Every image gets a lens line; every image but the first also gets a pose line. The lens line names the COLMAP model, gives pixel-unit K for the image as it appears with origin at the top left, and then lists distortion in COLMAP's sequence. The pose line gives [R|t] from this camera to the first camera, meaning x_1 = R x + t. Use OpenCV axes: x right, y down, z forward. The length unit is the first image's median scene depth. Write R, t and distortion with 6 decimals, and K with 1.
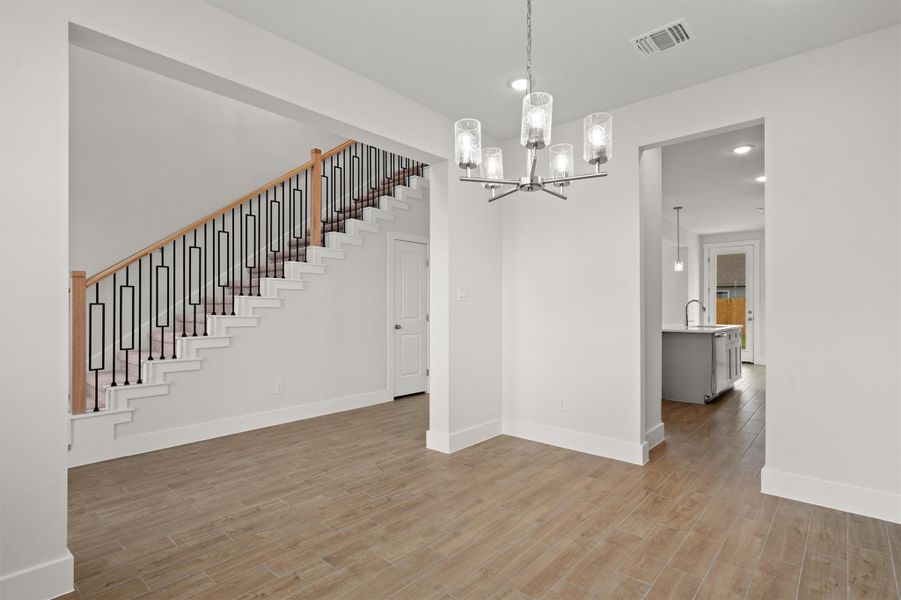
lens RADIAL K [[426.3, 0, 448.6], [0, 426.3, 303.2], [0, 0, 1]] dist [-0.003199, 0.000606]
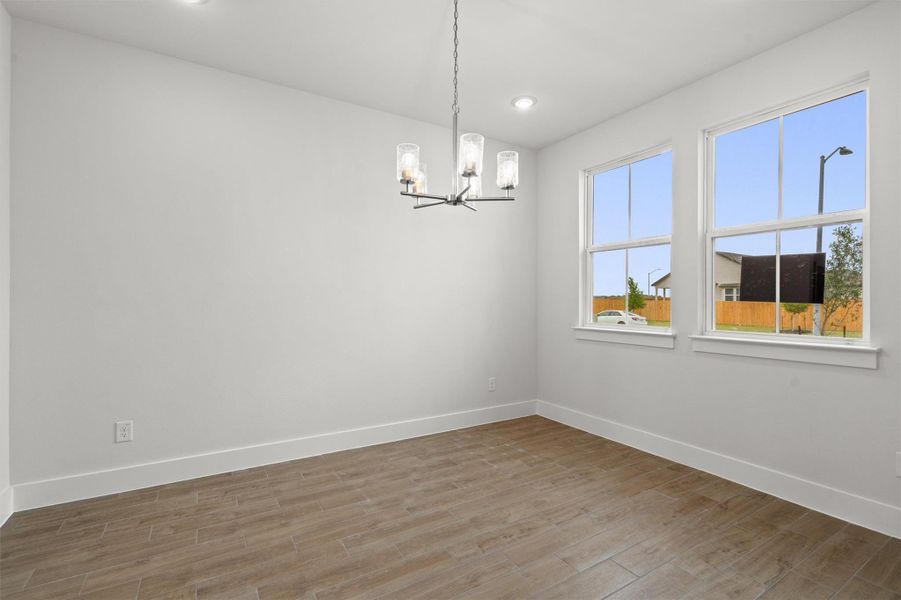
lens RADIAL K [[426.3, 0, 450.4], [0, 426.3, 299.1], [0, 0, 1]] dist [-0.003199, 0.000606]
pose [[-0.956636, -0.008207, 0.291169, -0.134665], [-0.008673, 0.999962, -0.000311, 0.006609], [-0.291156, -0.002822, -0.956672, 1.925464]]
